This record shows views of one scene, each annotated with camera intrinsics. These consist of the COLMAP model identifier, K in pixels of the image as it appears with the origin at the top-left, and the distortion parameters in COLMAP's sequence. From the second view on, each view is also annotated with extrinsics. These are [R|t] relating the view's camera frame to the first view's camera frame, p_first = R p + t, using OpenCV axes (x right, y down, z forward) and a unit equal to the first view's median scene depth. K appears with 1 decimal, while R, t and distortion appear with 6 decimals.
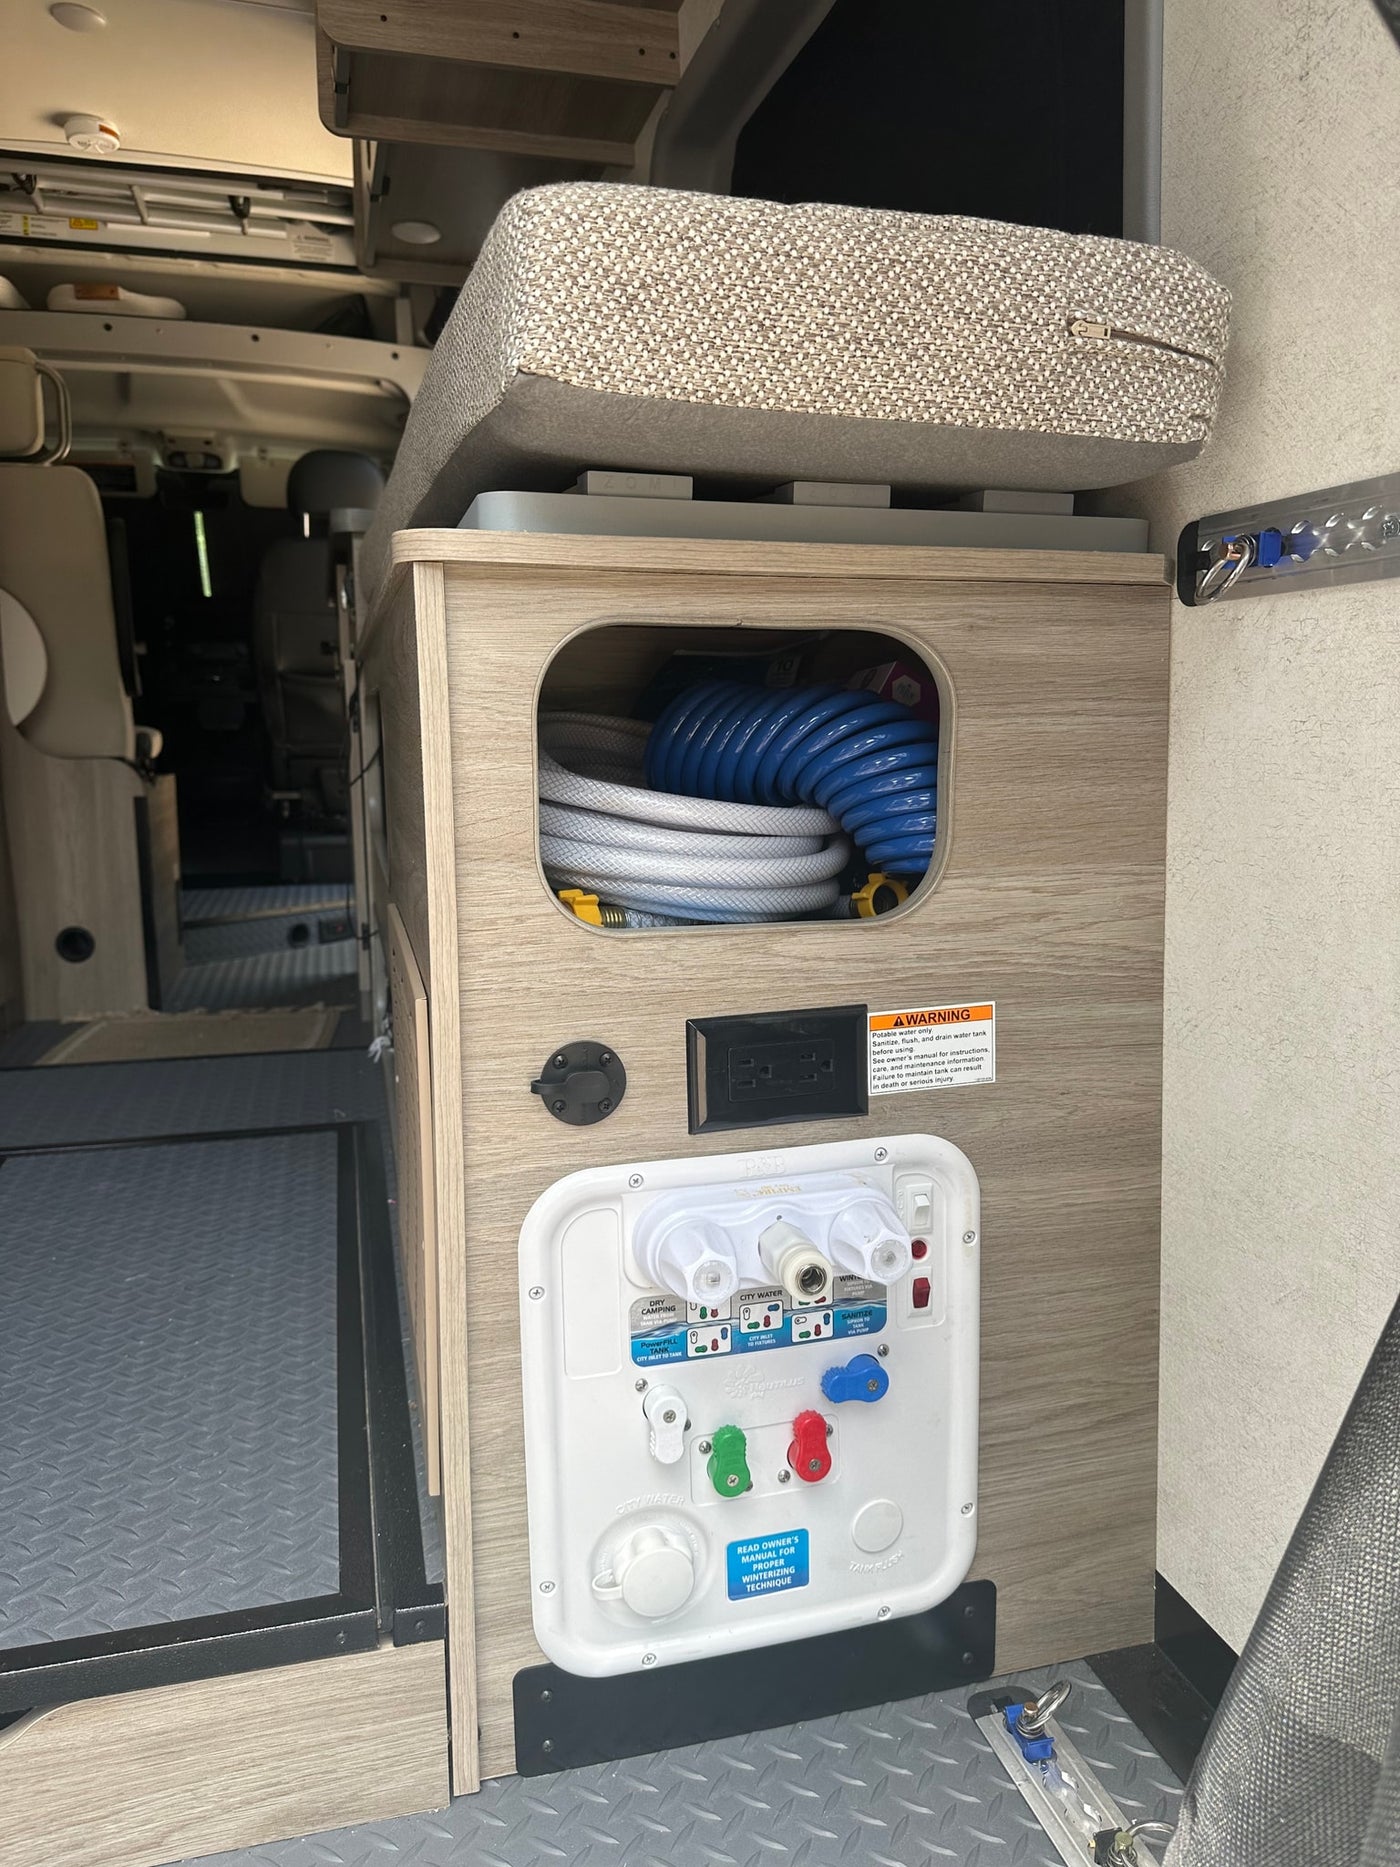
lens RADIAL K [[1465.8, 0, 703.9], [0, 1465.8, 932.7], [0, 0, 1]] dist [0.023100, -0.012527]
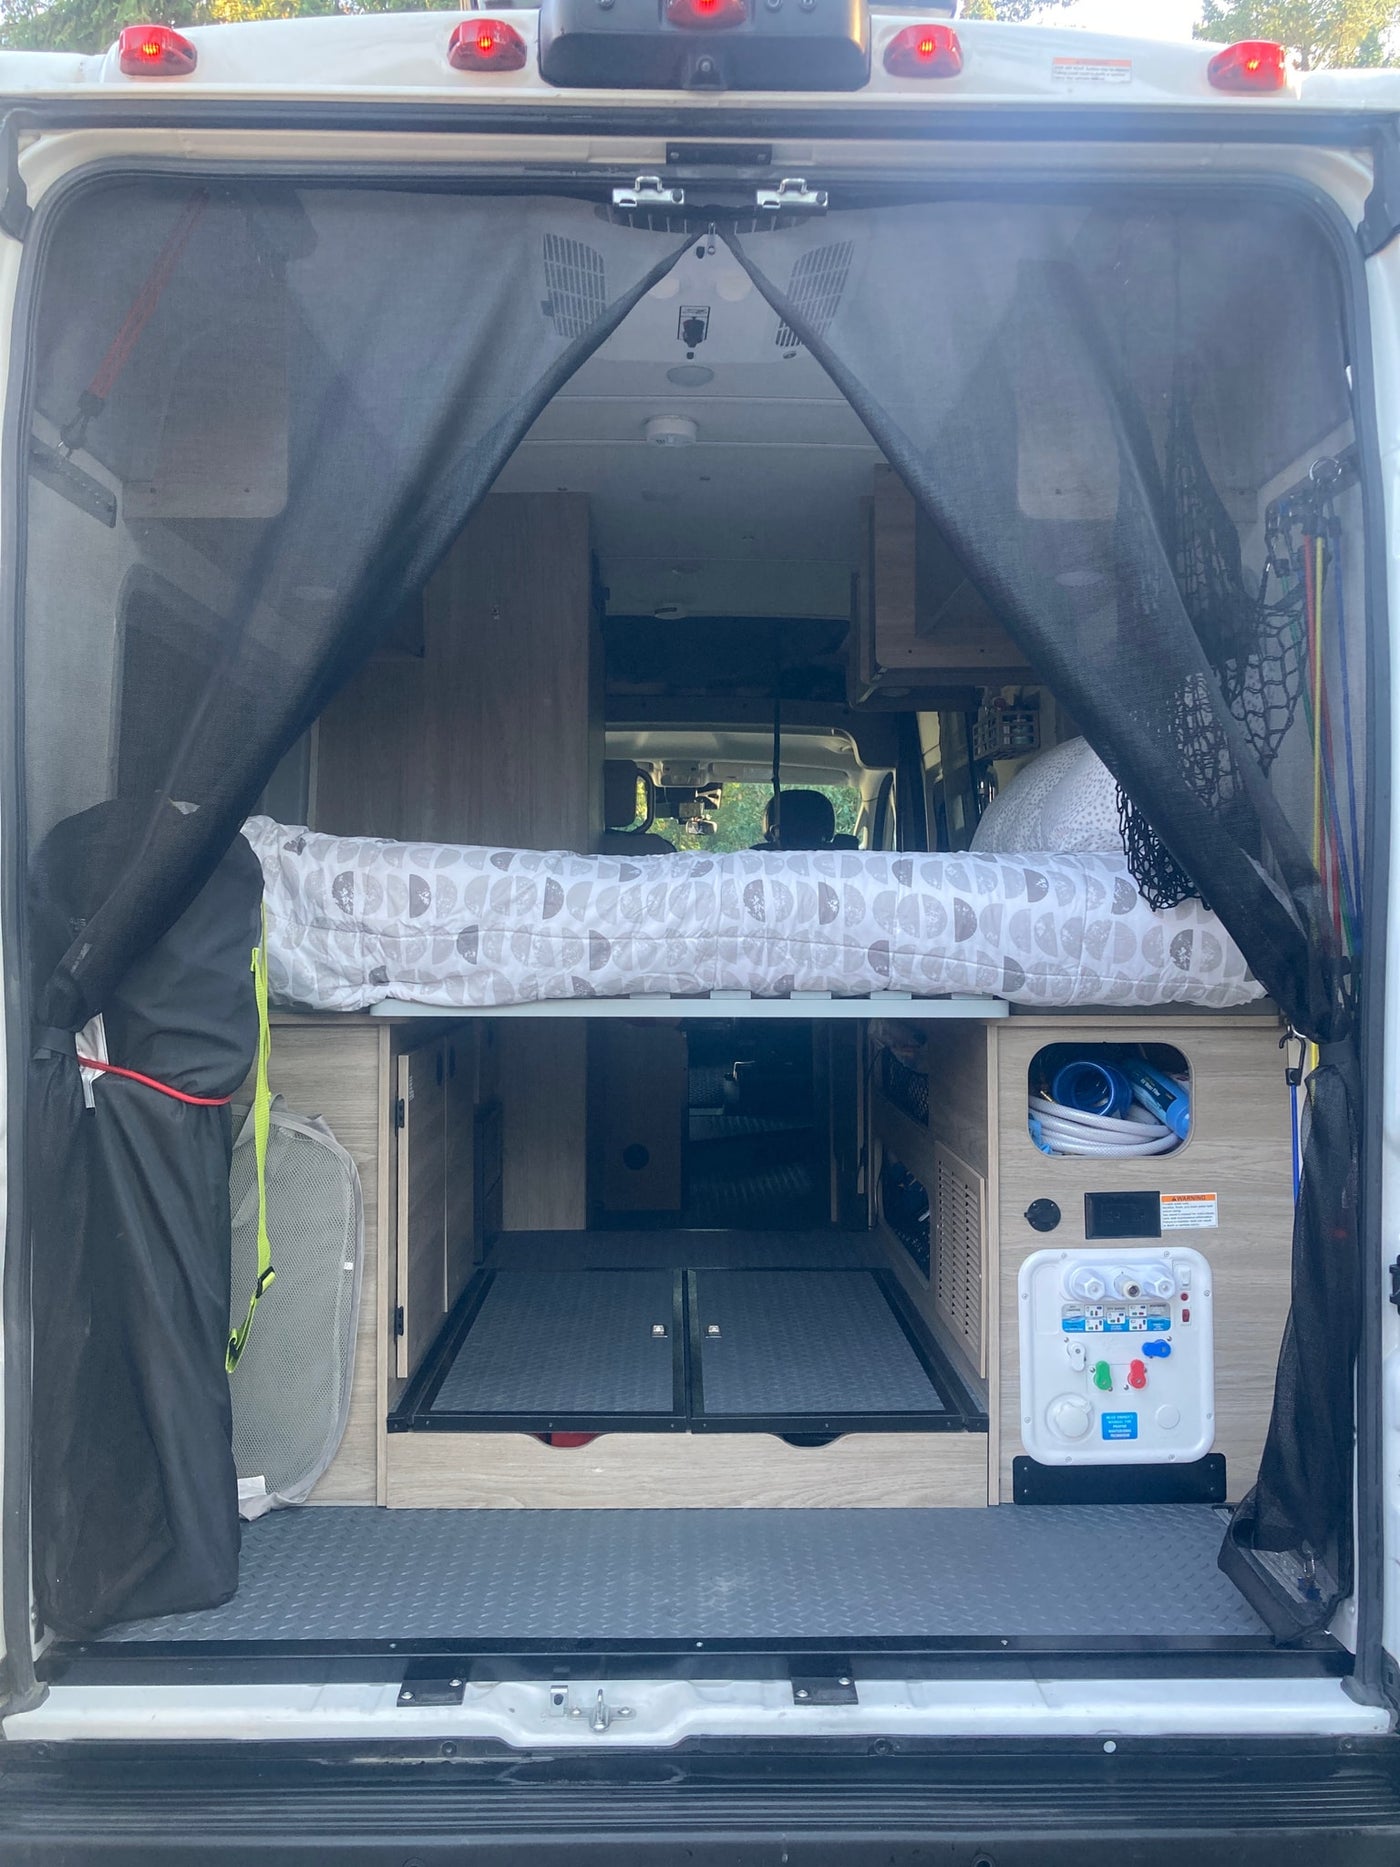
lens RADIAL K [[1465.8, 0, 713.6], [0, 1465.8, 926.0], [0, 0, 1]] dist [0.023100, -0.012527]
pose [[0.969649, 0.001392, -0.244497, -0.013247], [-0.040688, 0.986958, -0.155748, 0.024549], [0.241091, 0.160969, 0.957060, -1.619704]]
